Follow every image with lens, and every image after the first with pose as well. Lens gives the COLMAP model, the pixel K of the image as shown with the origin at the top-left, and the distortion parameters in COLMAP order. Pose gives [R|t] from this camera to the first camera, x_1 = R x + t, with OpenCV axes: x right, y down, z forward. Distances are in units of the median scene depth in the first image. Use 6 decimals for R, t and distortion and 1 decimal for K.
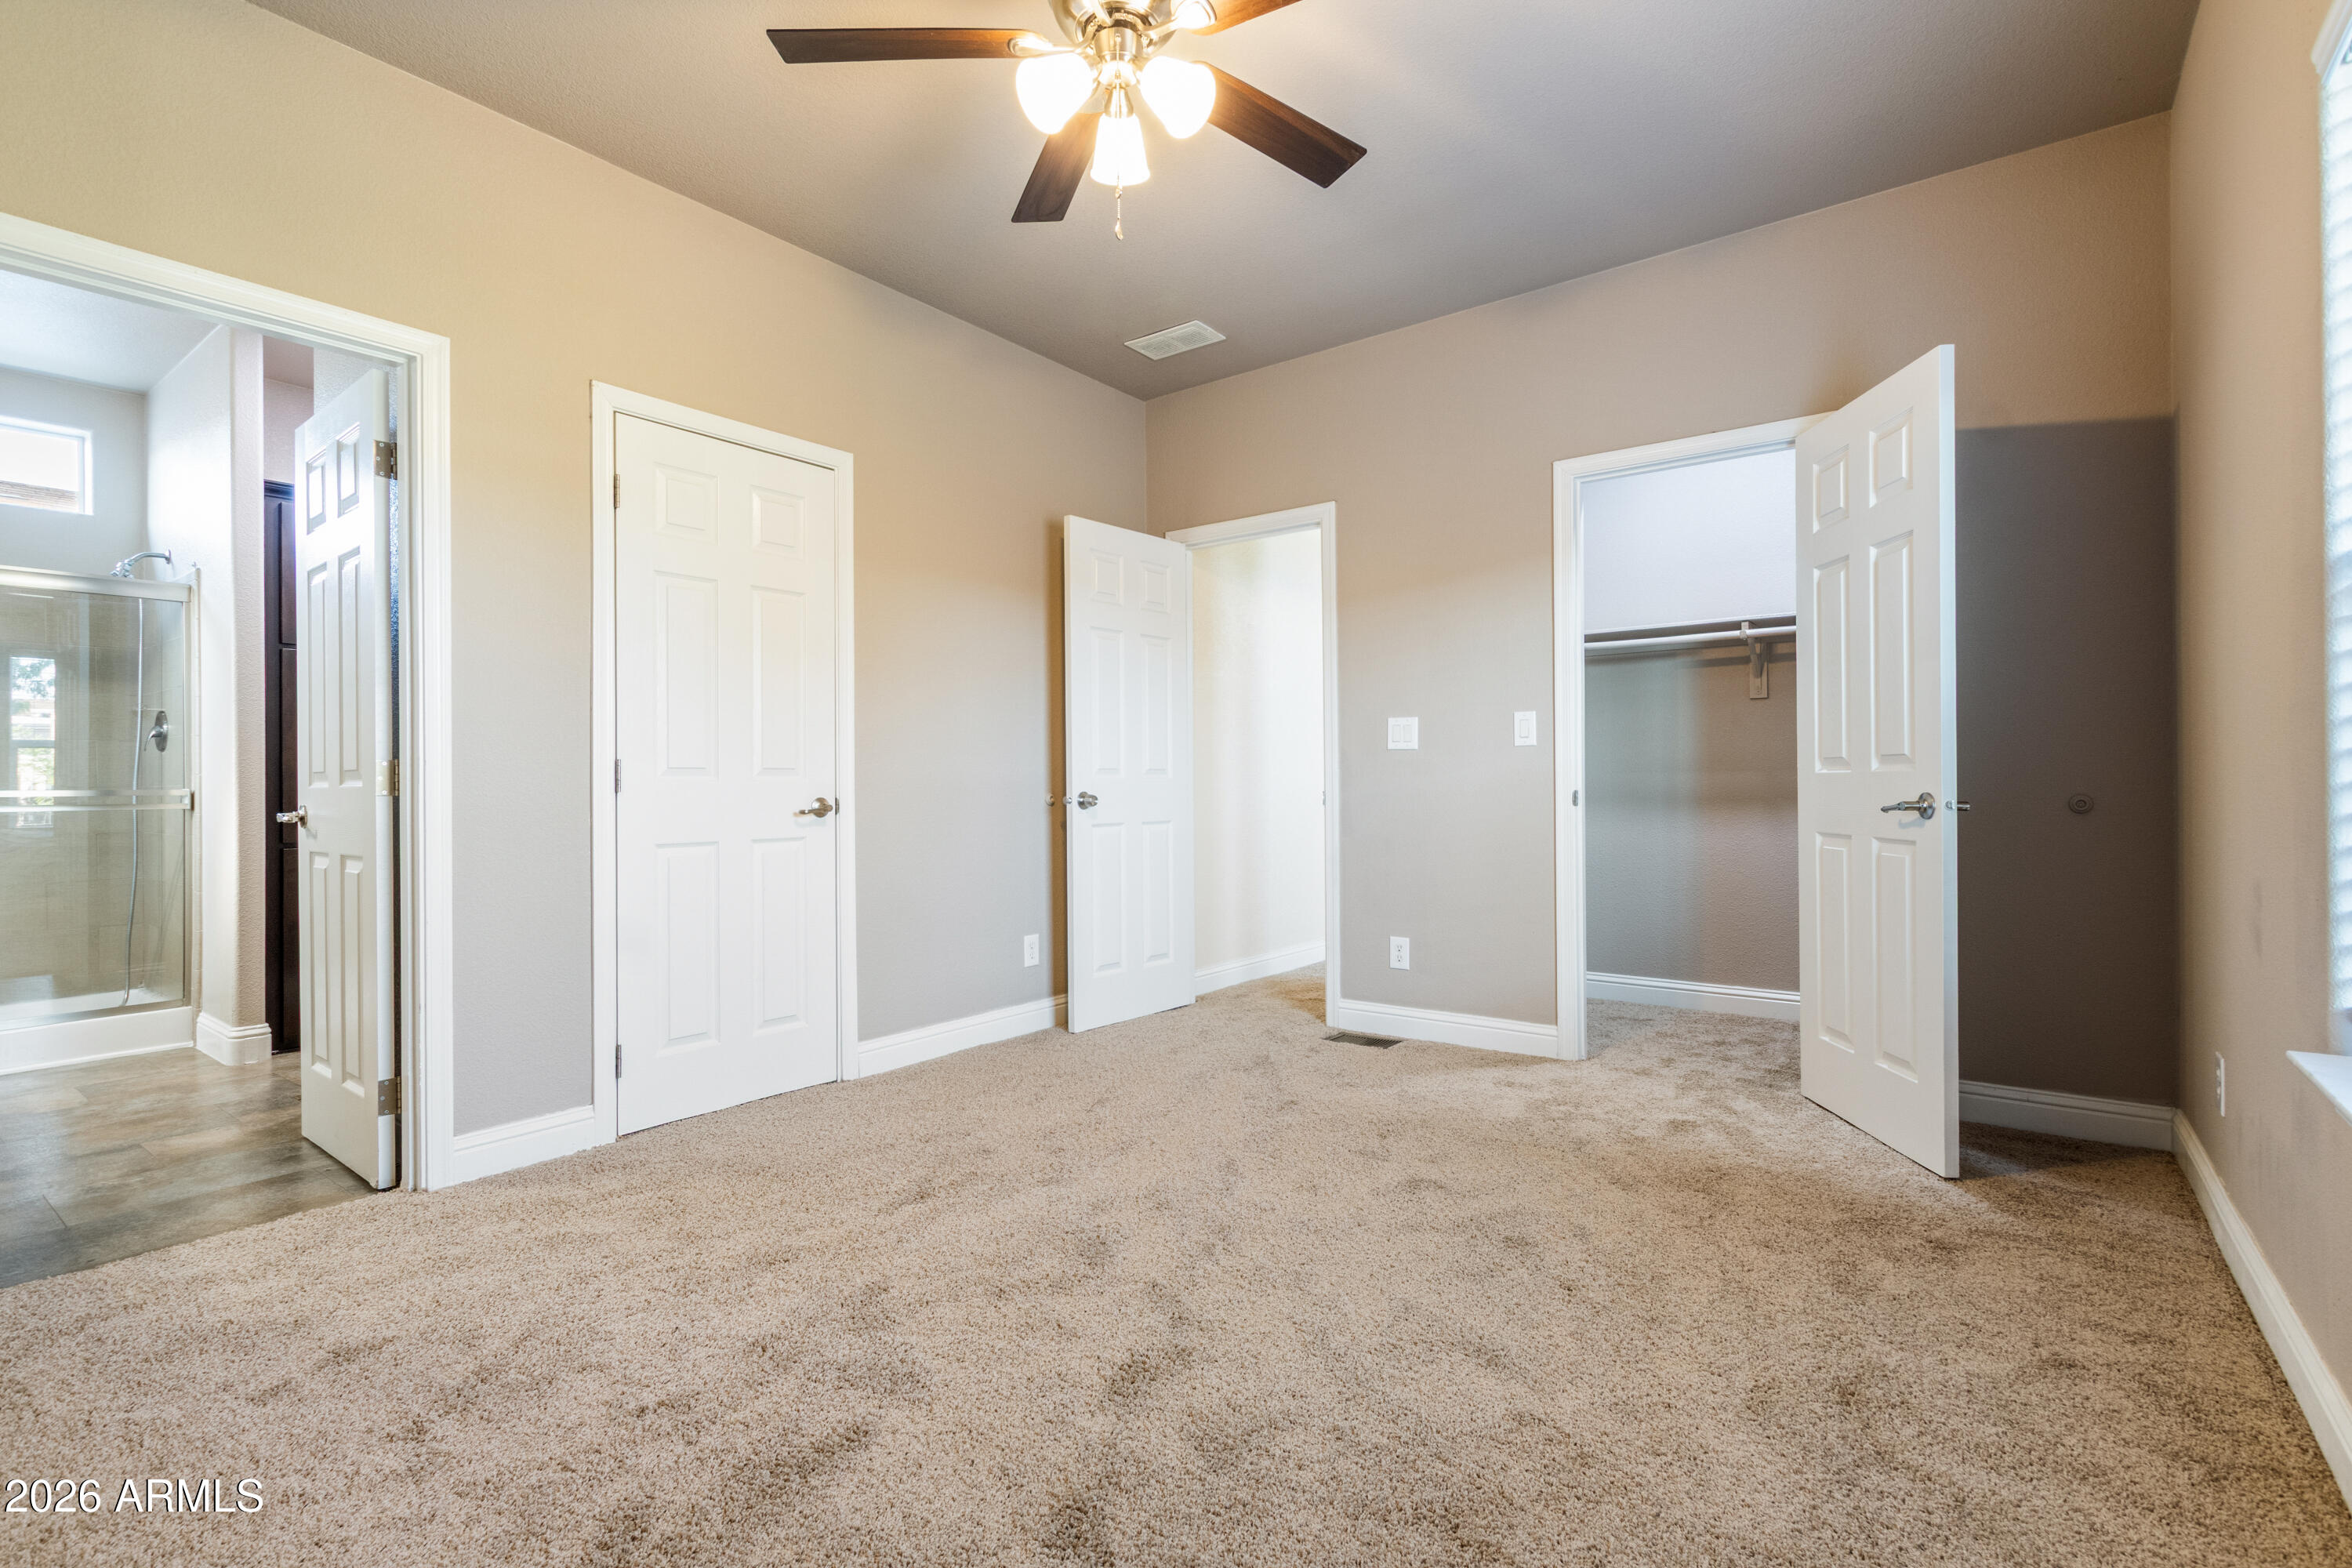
lens RADIAL K [[1073.3, 0, 1180.5], [0, 1073.3, 782.7], [0, 0, 1]] dist [0.002766, -0.000191]
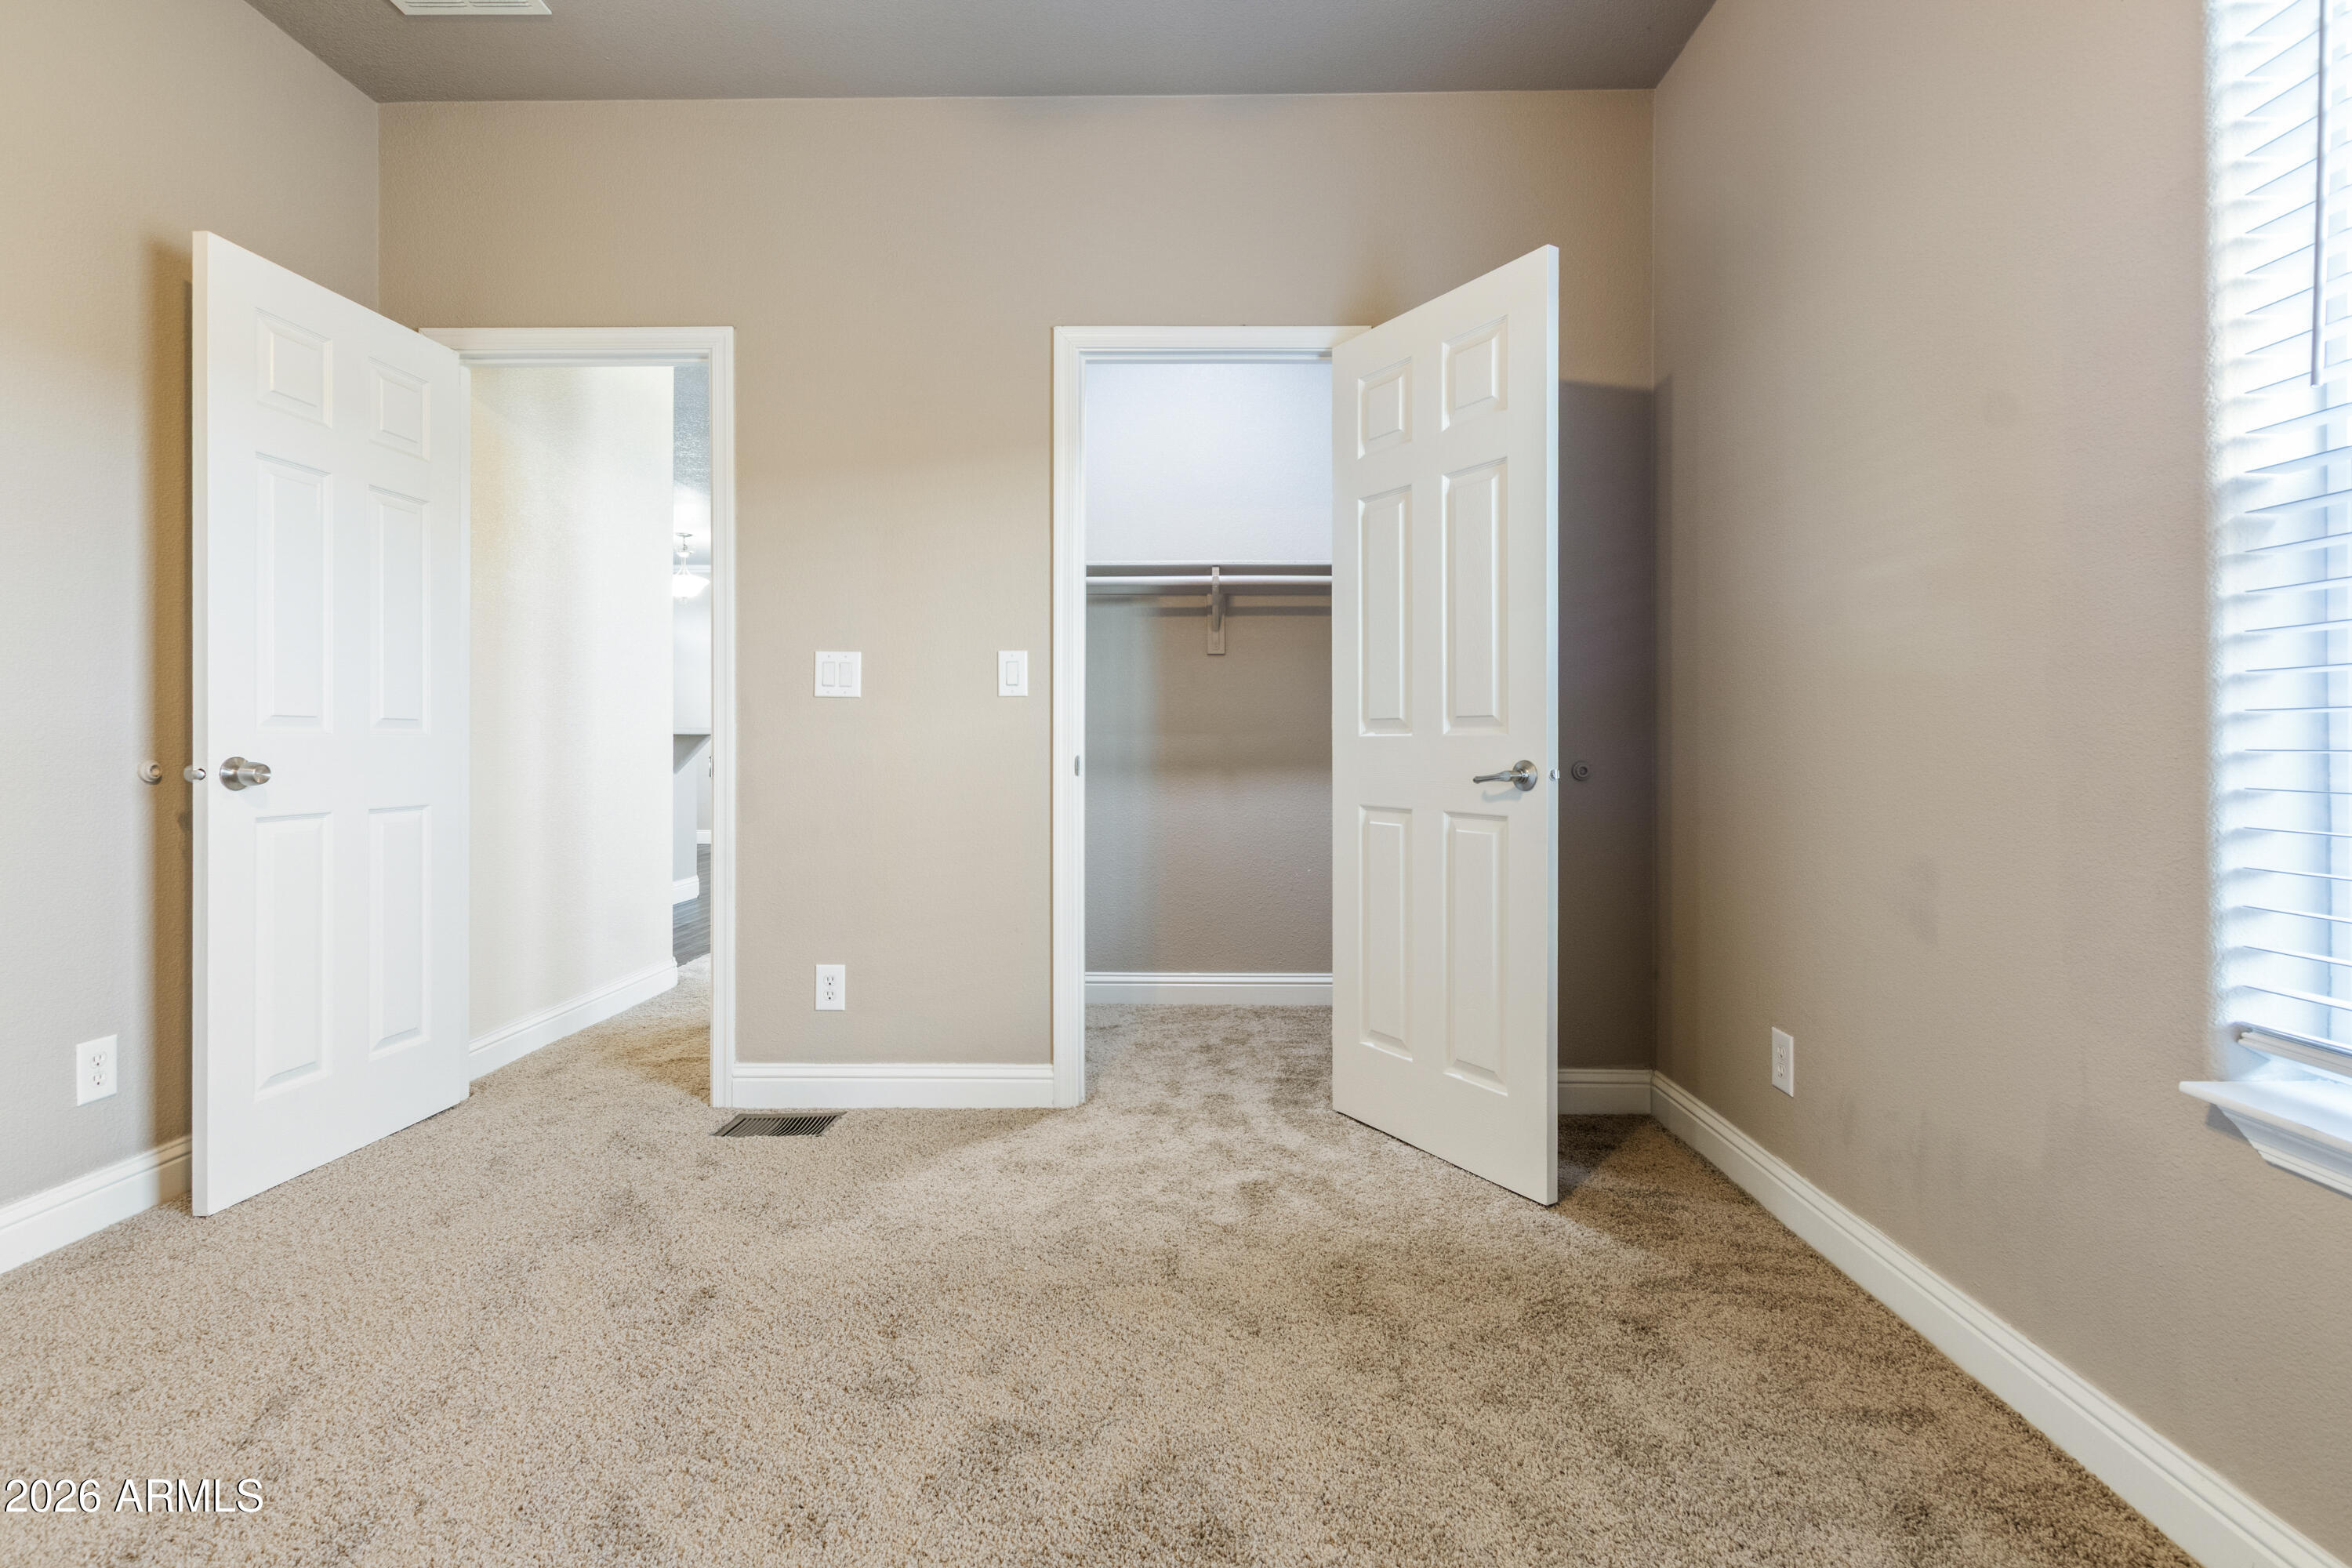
lens RADIAL K [[1085.4, 0, 1180.8], [0, 1085.4, 739.6], [0, 0, 1]] dist [0.003041, -0.000246]
pose [[0.810123, 0.009024, 0.586191, -0.034072], [-0.006778, 0.999959, -0.006027, -0.000361], [-0.586221, 0.000909, 0.810151, 0.363035]]
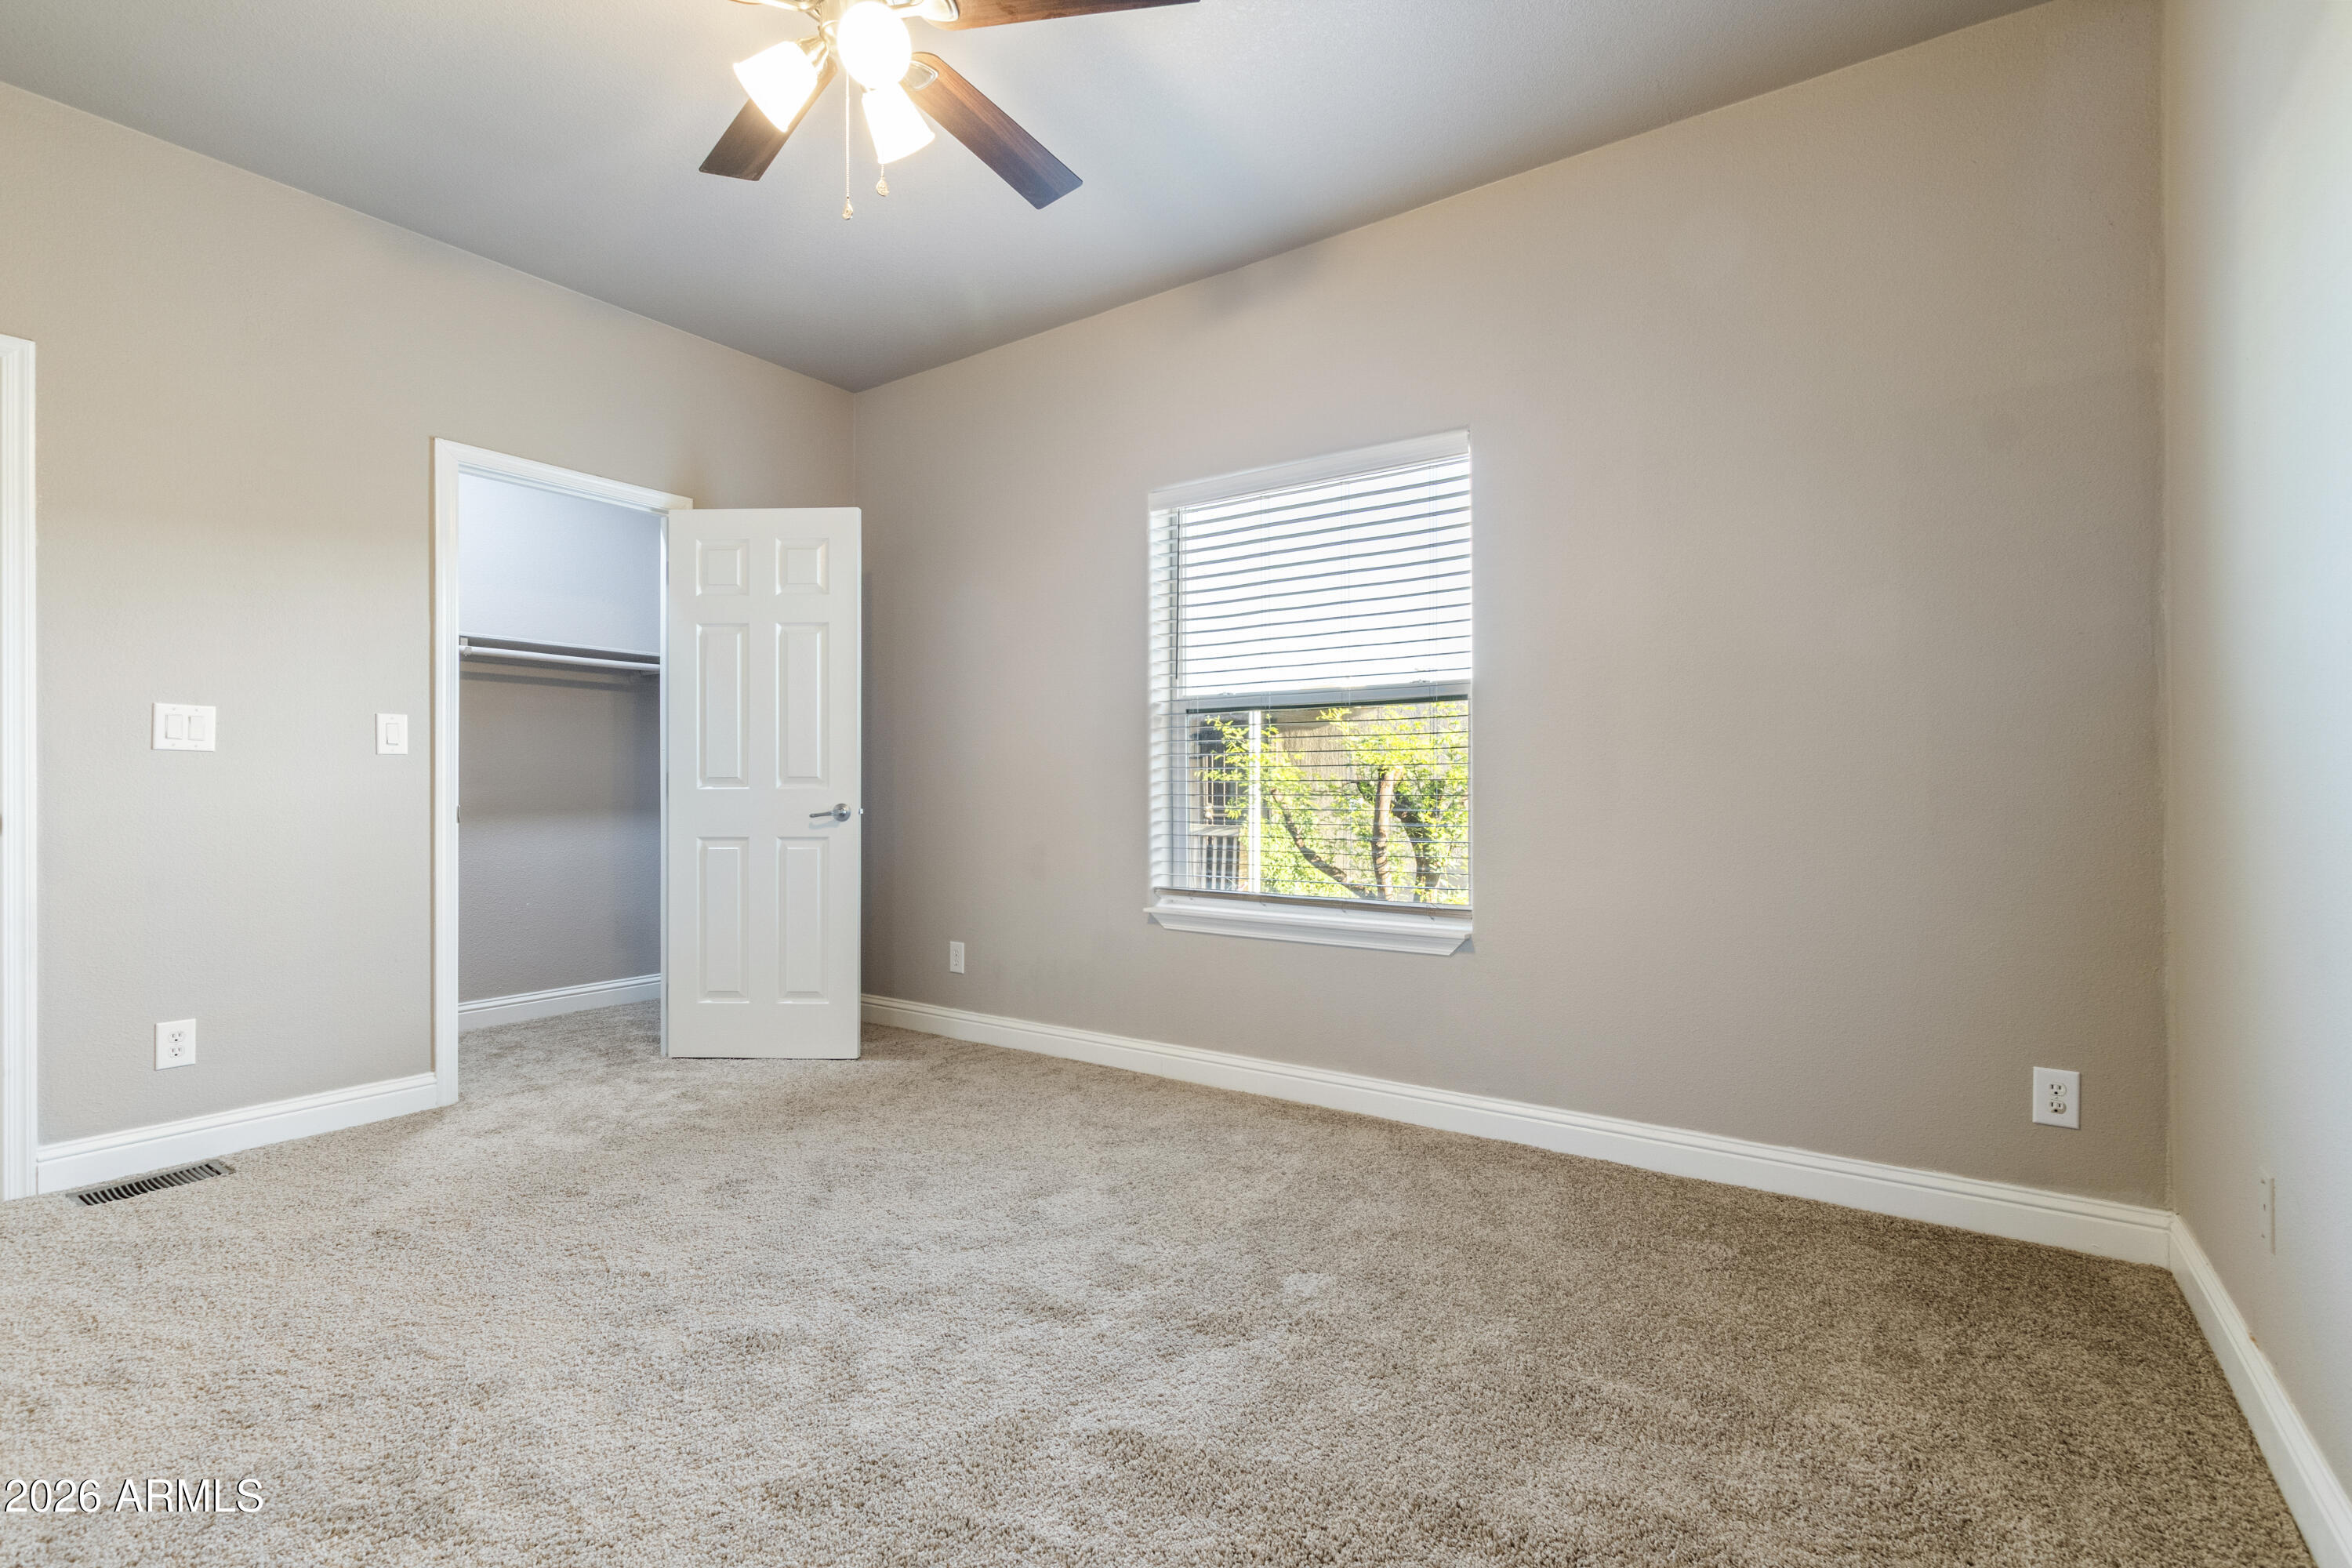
lens RADIAL K [[1073.3, 0, 1180.5], [0, 1073.3, 782.7], [0, 0, 1]] dist [0.002766, -0.000191]
pose [[-0.033113, 0.014955, 0.999340, -0.637192], [0.002822, 0.999885, -0.014870, 0.003197], [-0.999448, 0.002328, -0.033151, 0.466309]]
